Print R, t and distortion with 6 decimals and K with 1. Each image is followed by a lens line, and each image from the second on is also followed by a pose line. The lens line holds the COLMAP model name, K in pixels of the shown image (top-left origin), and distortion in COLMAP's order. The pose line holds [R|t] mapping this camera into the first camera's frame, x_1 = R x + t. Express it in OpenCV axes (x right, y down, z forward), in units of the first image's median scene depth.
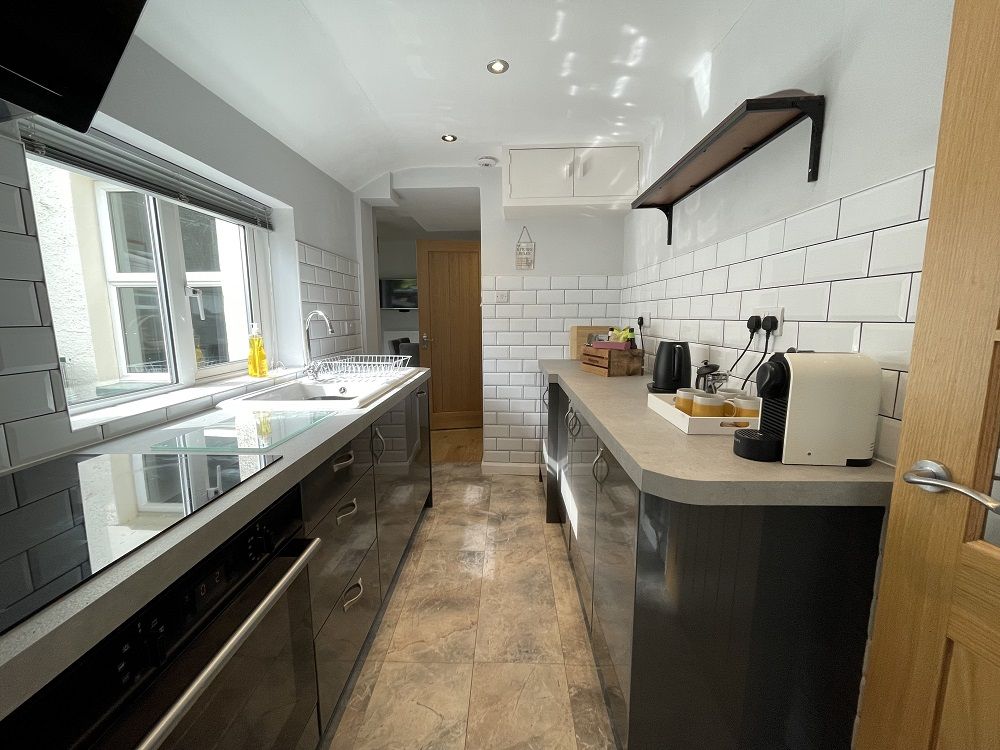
lens RADIAL K [[408.1, 0, 497.8], [0, 408.1, 372.3], [0, 0, 1]] dist [0.000108, 0.000111]
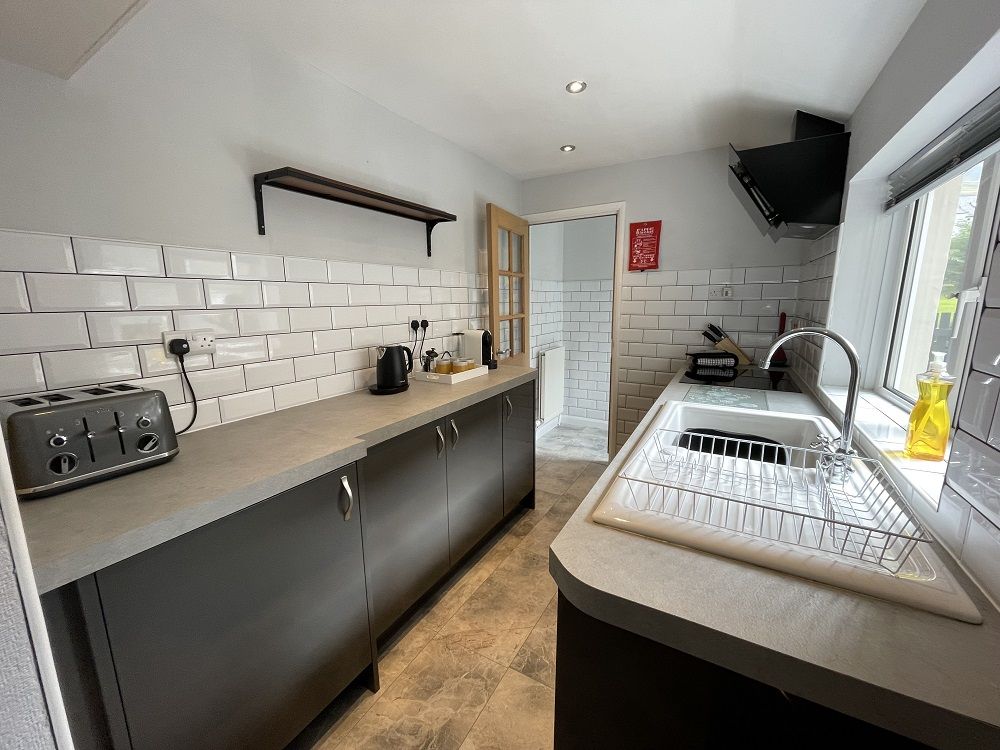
lens RADIAL K [[408.1, 0, 497.8], [0, 408.1, 372.3], [0, 0, 1]] dist [0.000108, 0.000111]
pose [[-0.877574, -0.066773, 0.474768, -0.488880], [0.087880, 0.951074, 0.296201, -0.392647], [-0.471318, 0.301661, -0.828770, 2.233686]]
